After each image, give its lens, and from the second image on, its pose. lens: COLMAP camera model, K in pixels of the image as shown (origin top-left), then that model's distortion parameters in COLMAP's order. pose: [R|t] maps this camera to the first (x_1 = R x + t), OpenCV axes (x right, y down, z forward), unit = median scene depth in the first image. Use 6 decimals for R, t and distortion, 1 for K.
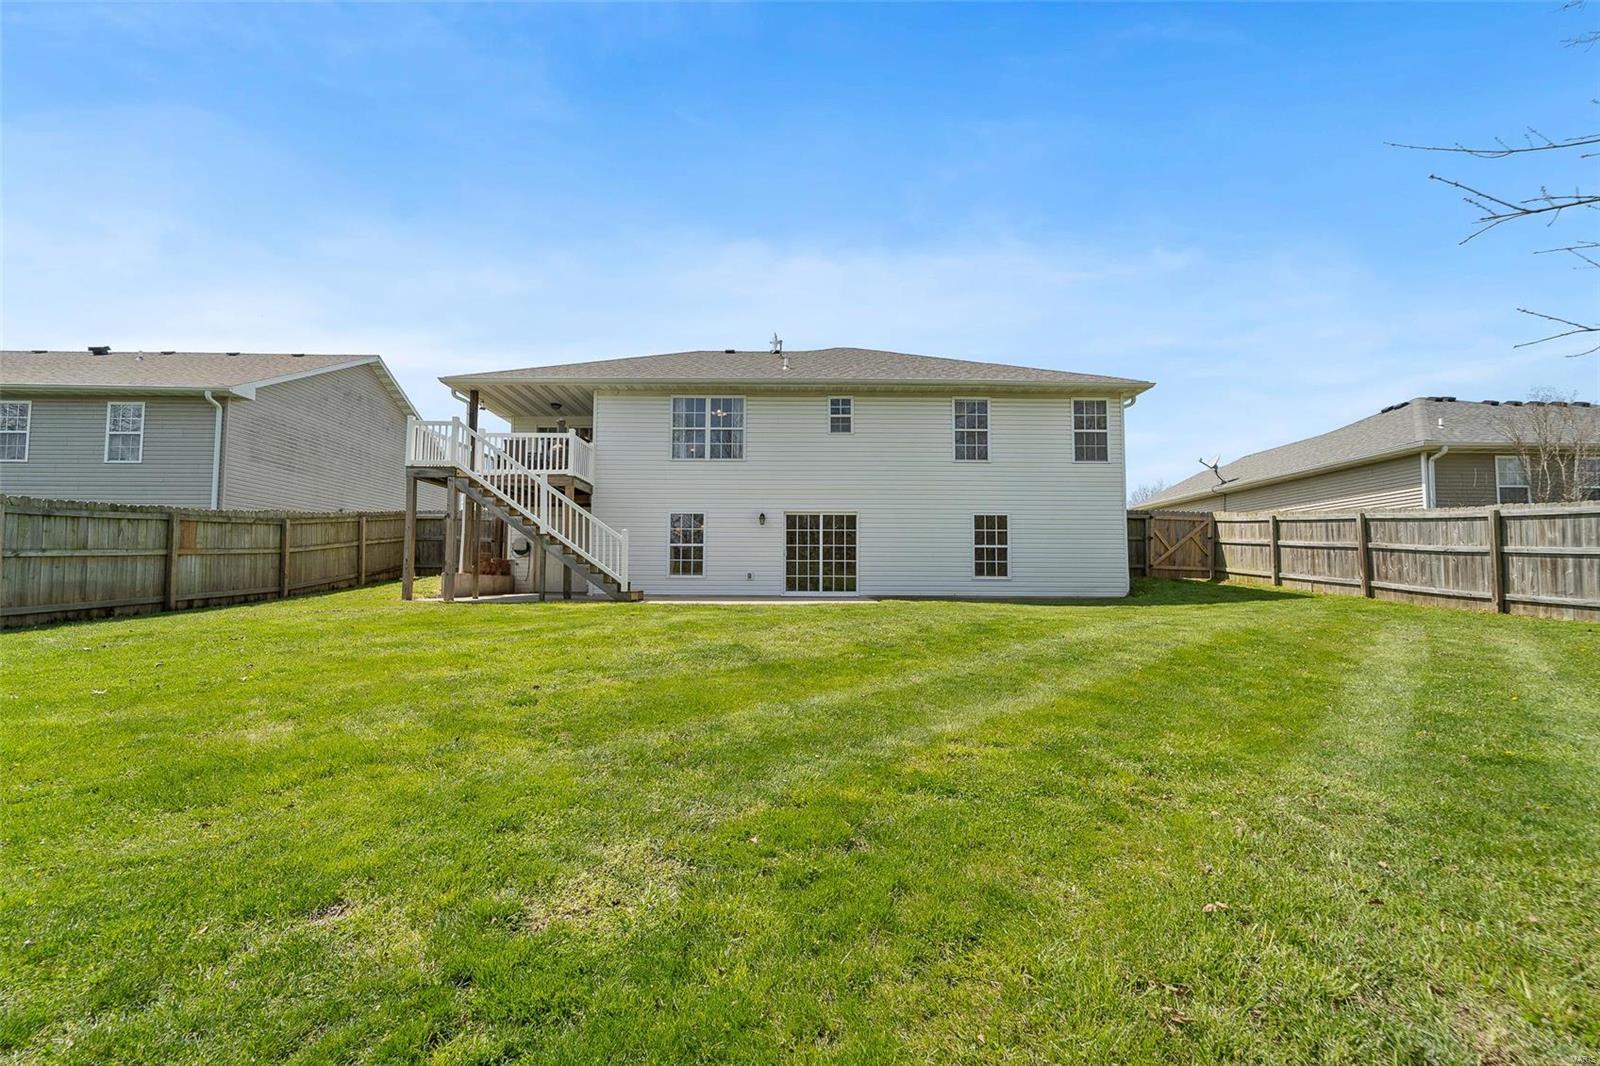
lens RADIAL K [[652.9, 0, 790.0], [0, 652.9, 550.1], [0, 0, 1]] dist [-0.002507, -0.000333]
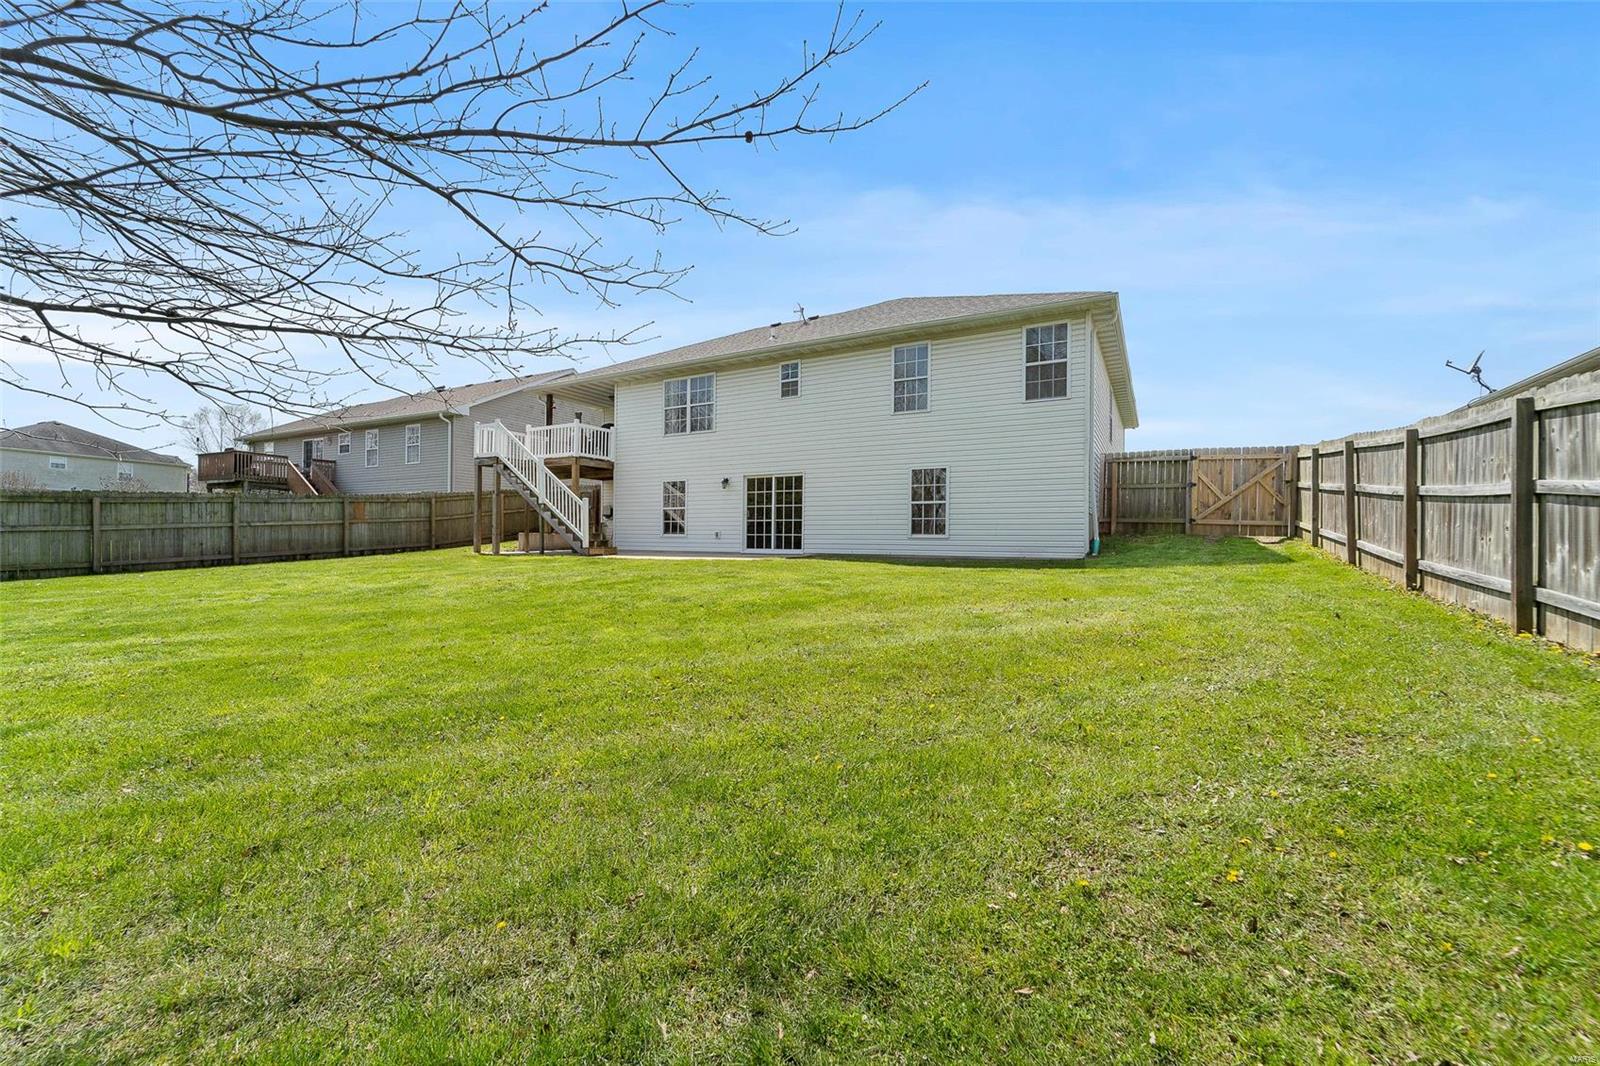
lens RADIAL K [[652.9, 0, 789.4], [0, 652.9, 535.5], [0, 0, 1]] dist [-0.002507, -0.000333]
pose [[0.862341, -0.000630, -0.506327, 0.607327], [0.022555, 0.999054, 0.037172, 0.002287], [0.505825, -0.043475, 0.861540, 0.096568]]
